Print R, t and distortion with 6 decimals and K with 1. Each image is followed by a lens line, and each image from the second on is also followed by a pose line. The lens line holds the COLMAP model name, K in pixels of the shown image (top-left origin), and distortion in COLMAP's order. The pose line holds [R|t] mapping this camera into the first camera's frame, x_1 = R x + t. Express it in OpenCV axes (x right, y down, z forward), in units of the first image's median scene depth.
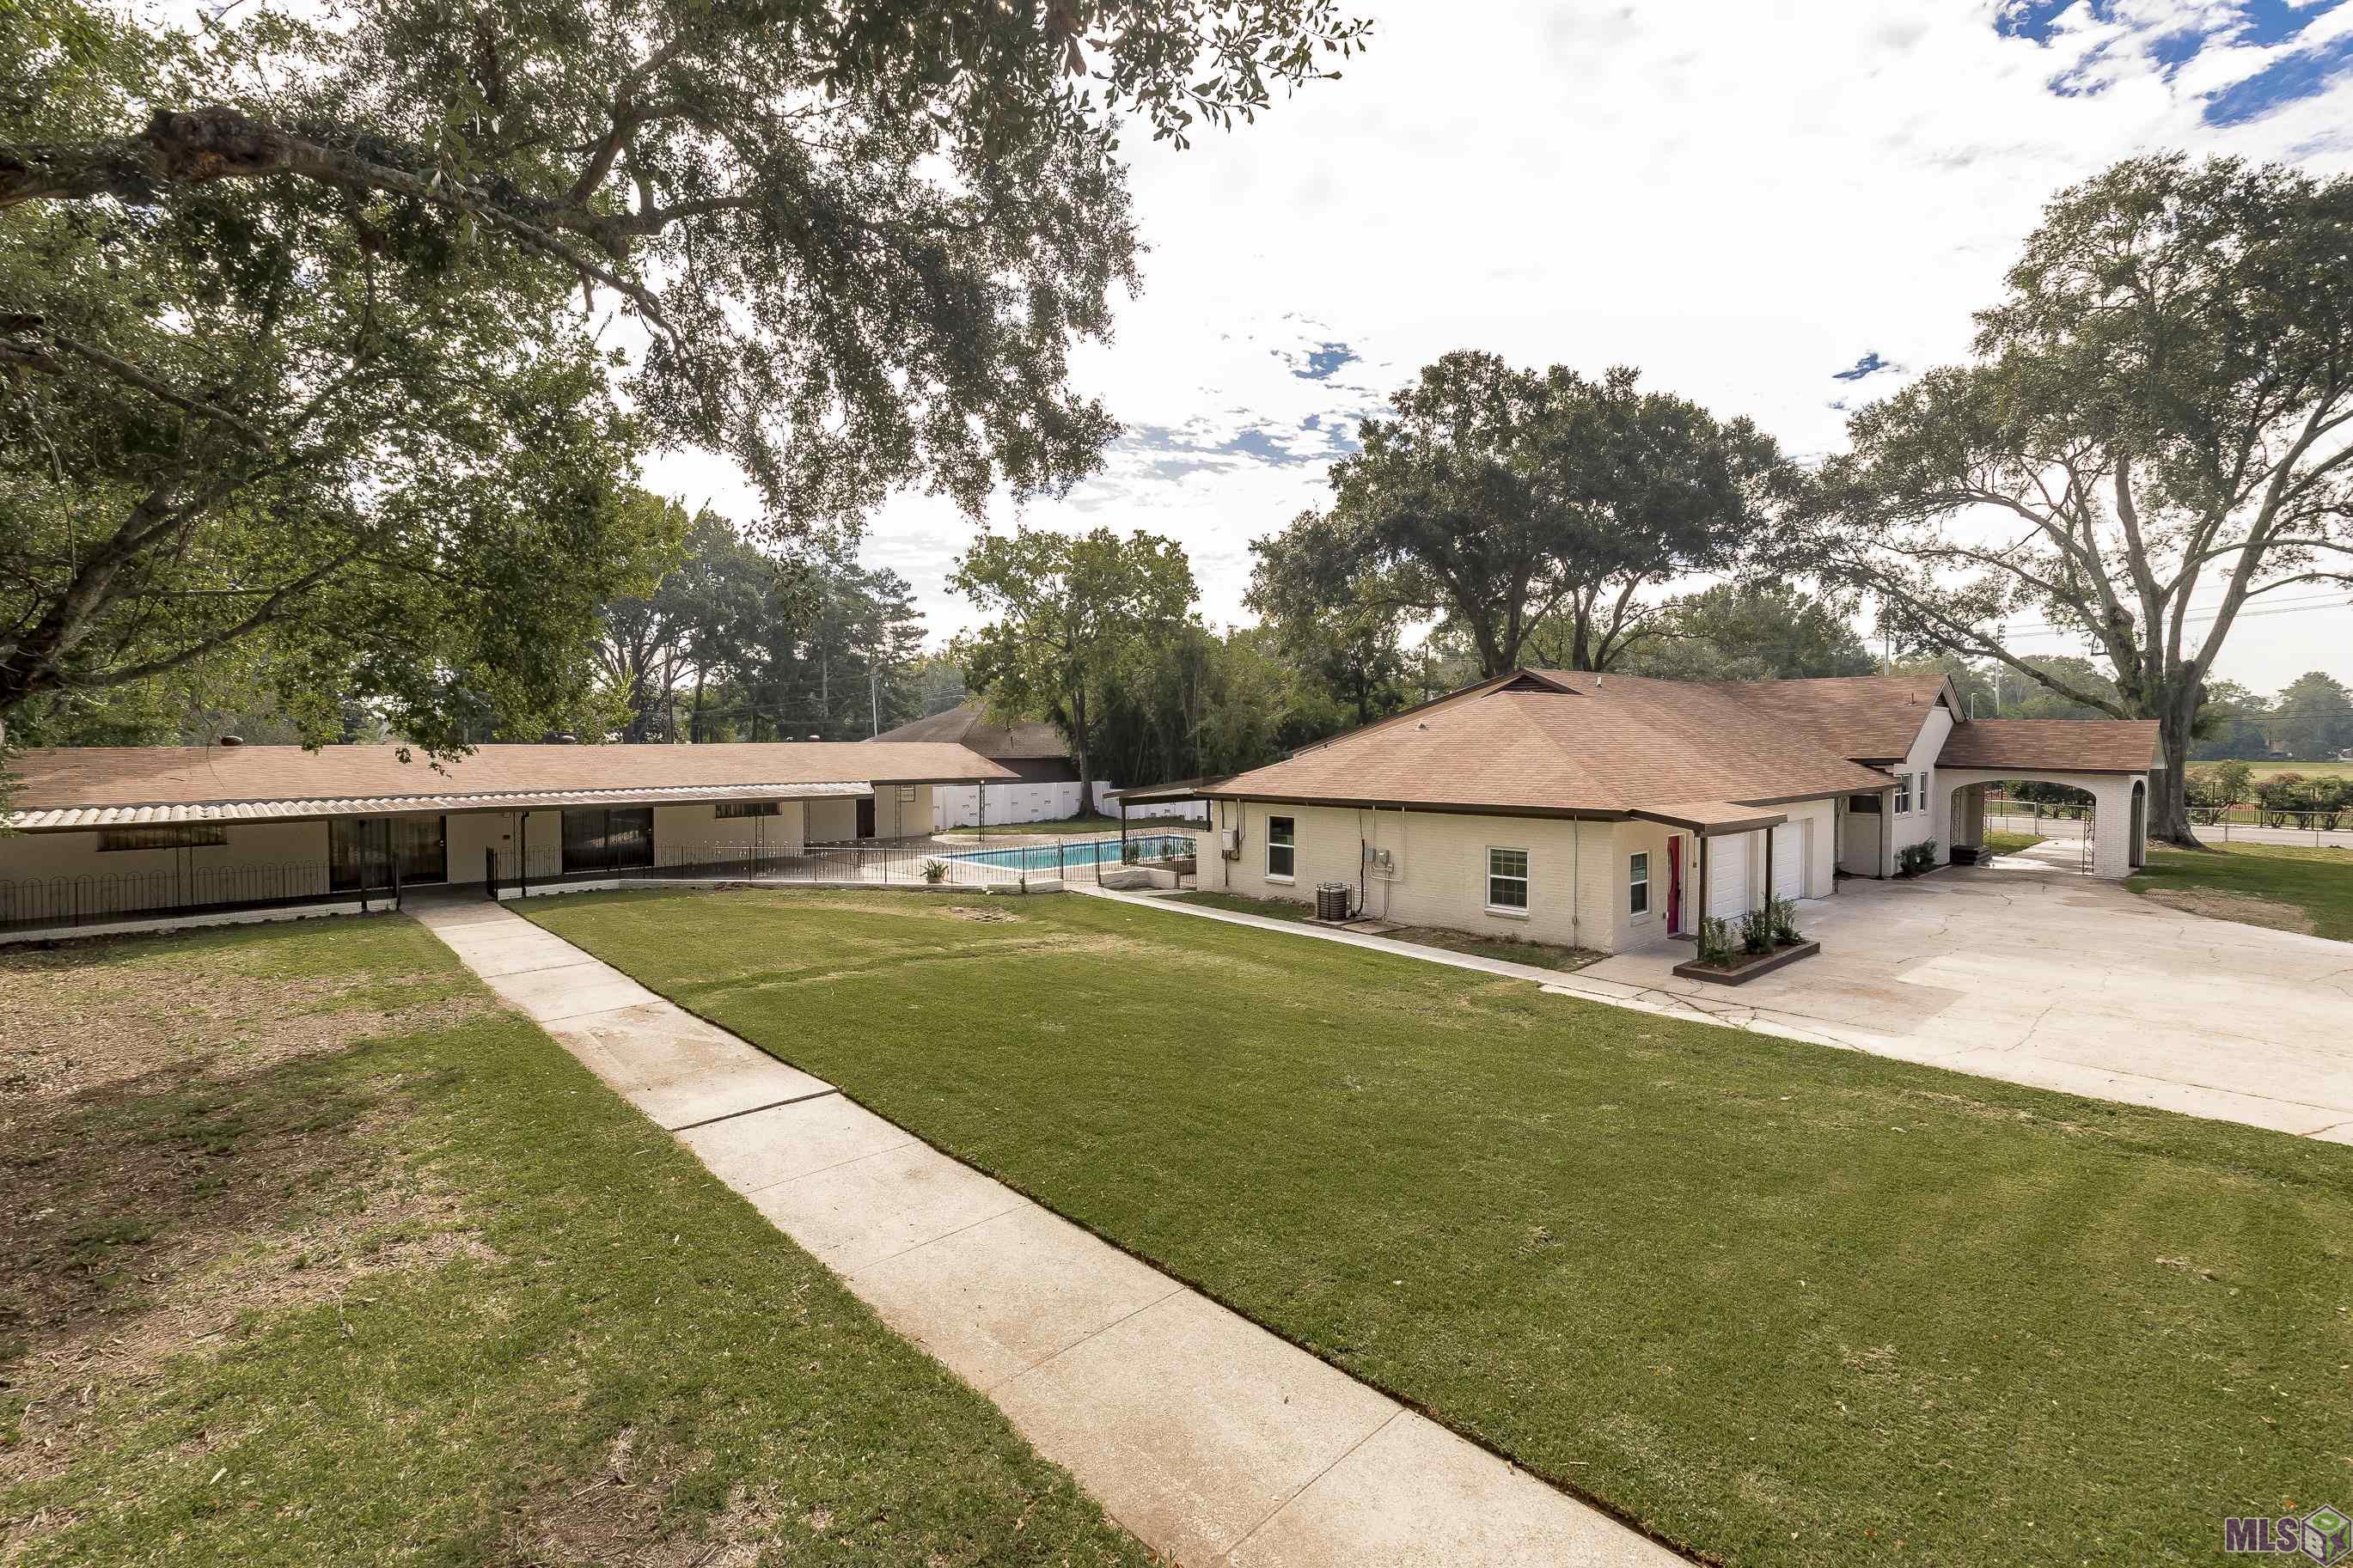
lens RADIAL K [[1024.8, 0, 1160.6], [0, 1024.8, 769.4], [0, 0, 1]] dist [-0.005242, 0.000318]
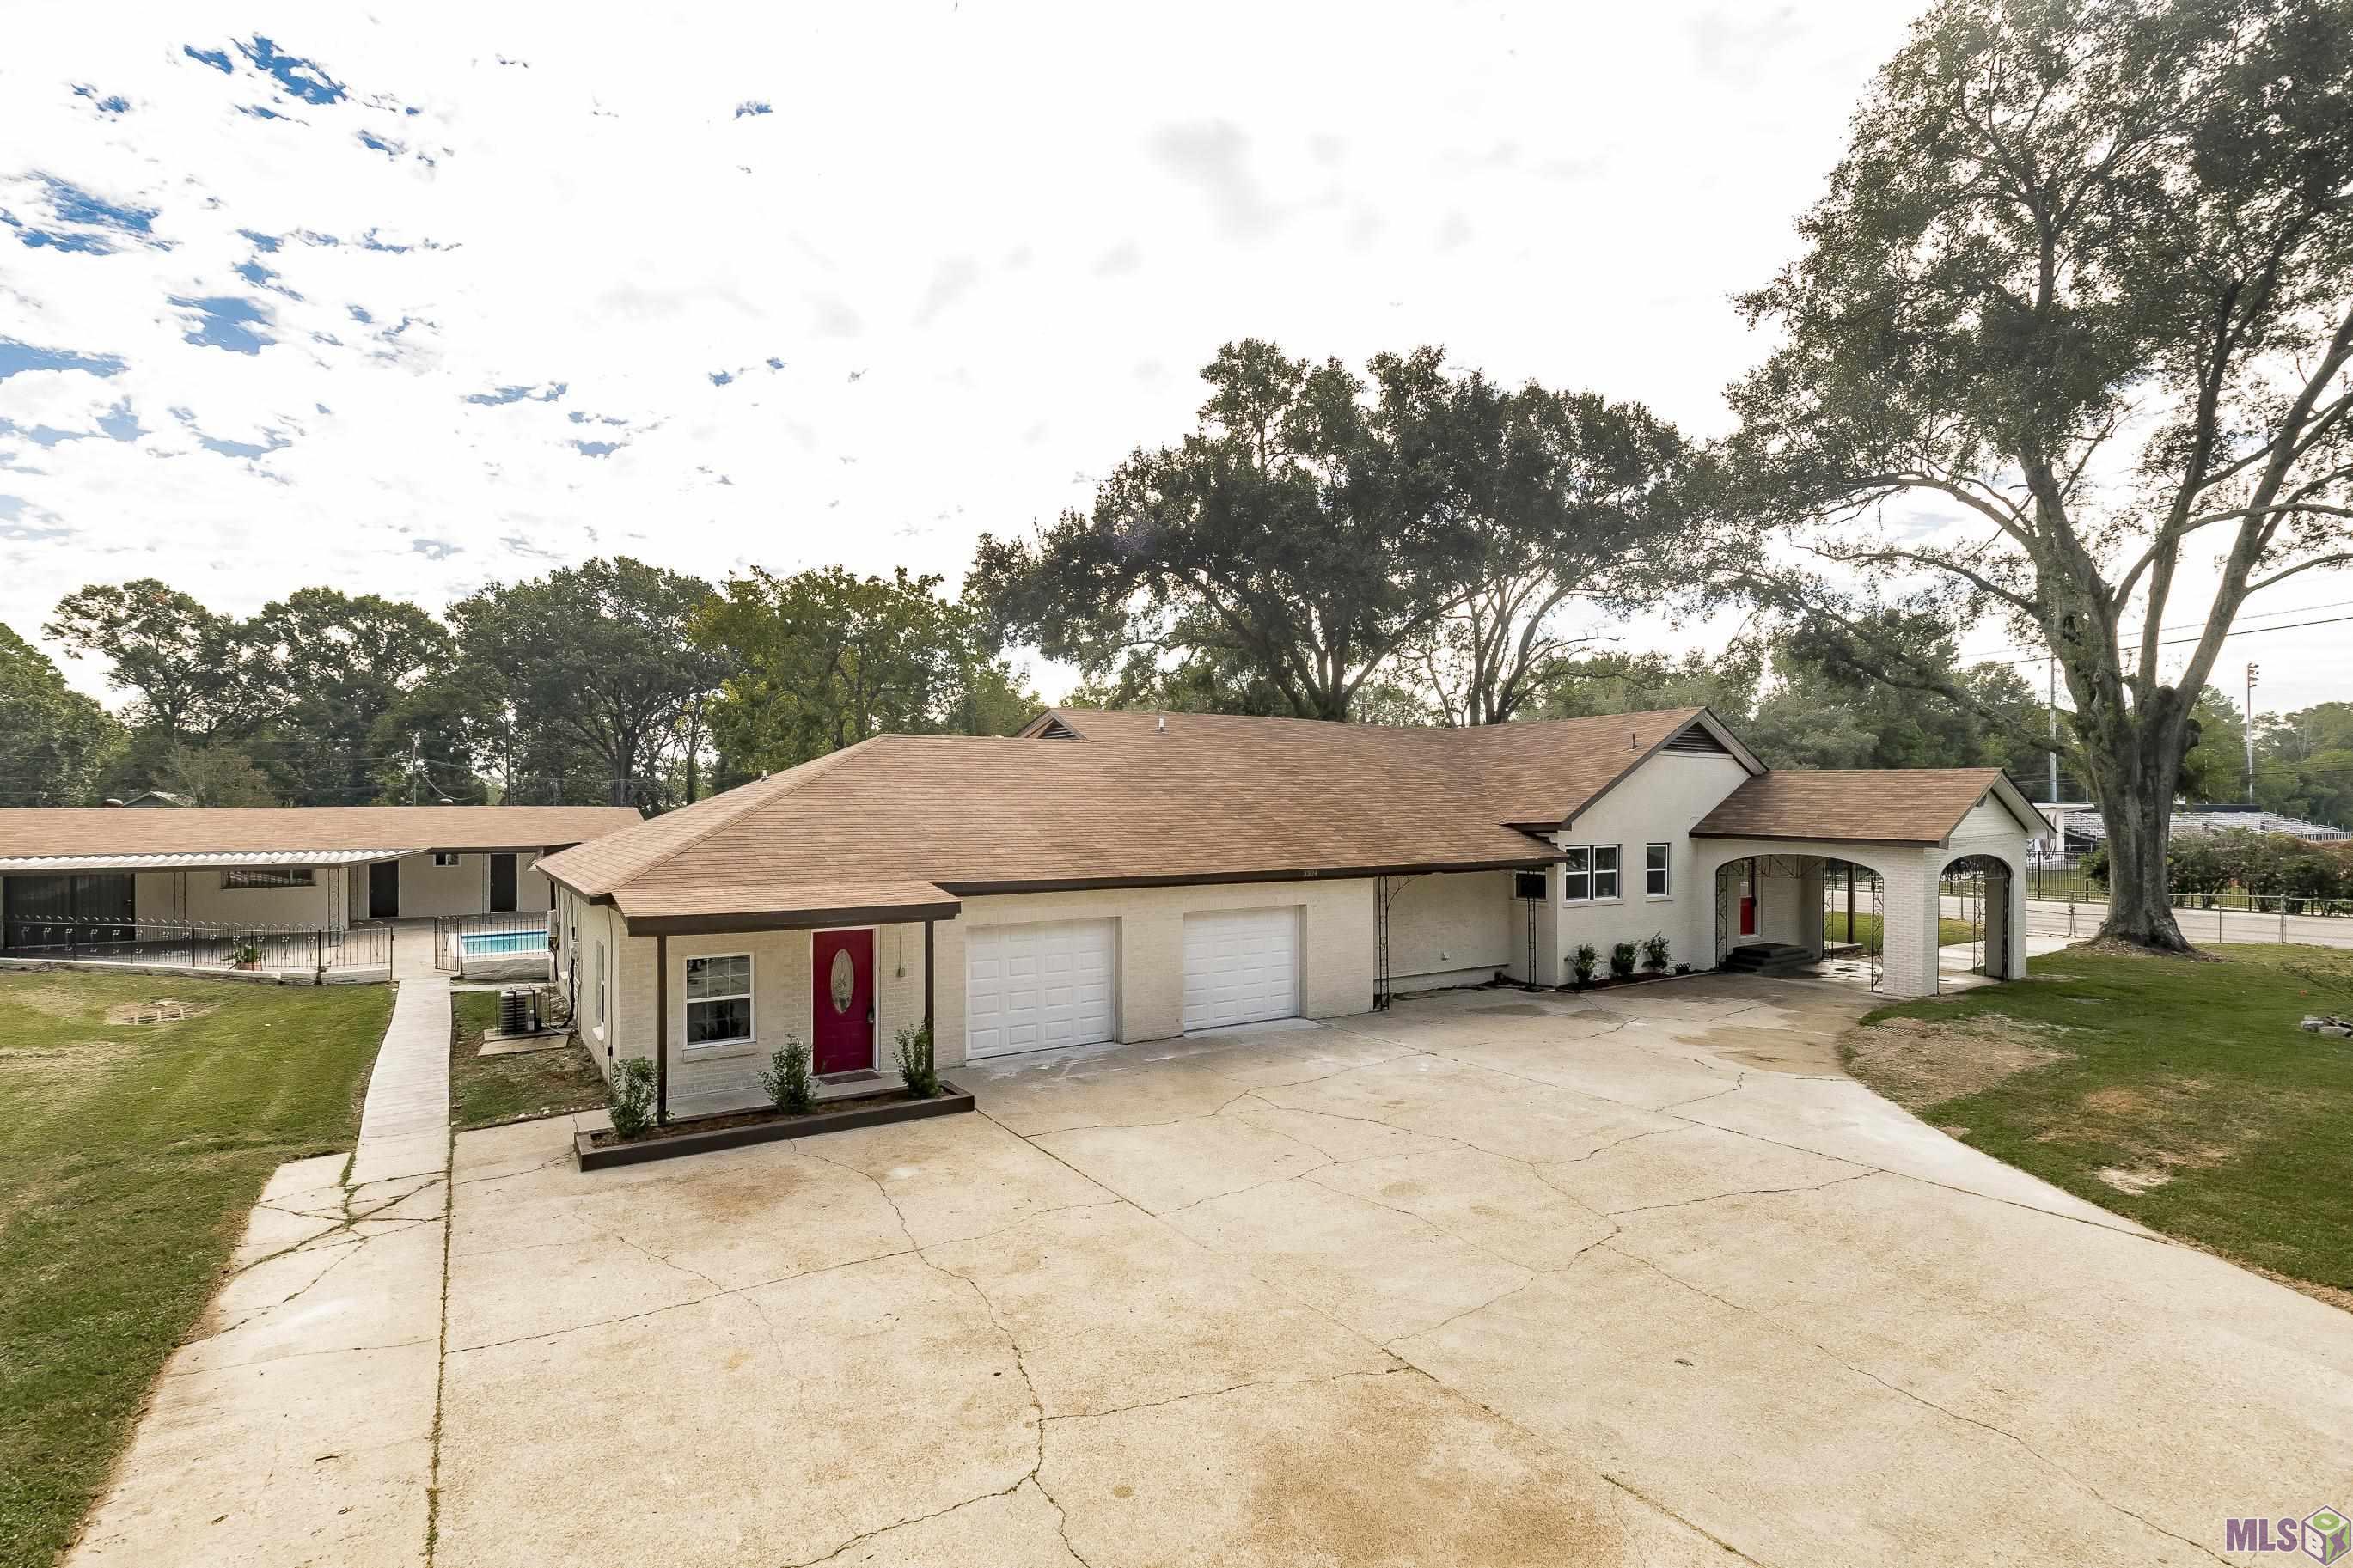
lens RADIAL K [[1024.8, 0, 1190.5], [0, 1024.8, 805.8], [0, 0, 1]] dist [-0.005242, 0.000318]
pose [[0.986889, -0.002983, -0.161372, 0.456093], [-0.001925, 0.999541, -0.030250, -0.000350], [0.161388, 0.030164, 0.986430, 0.195213]]
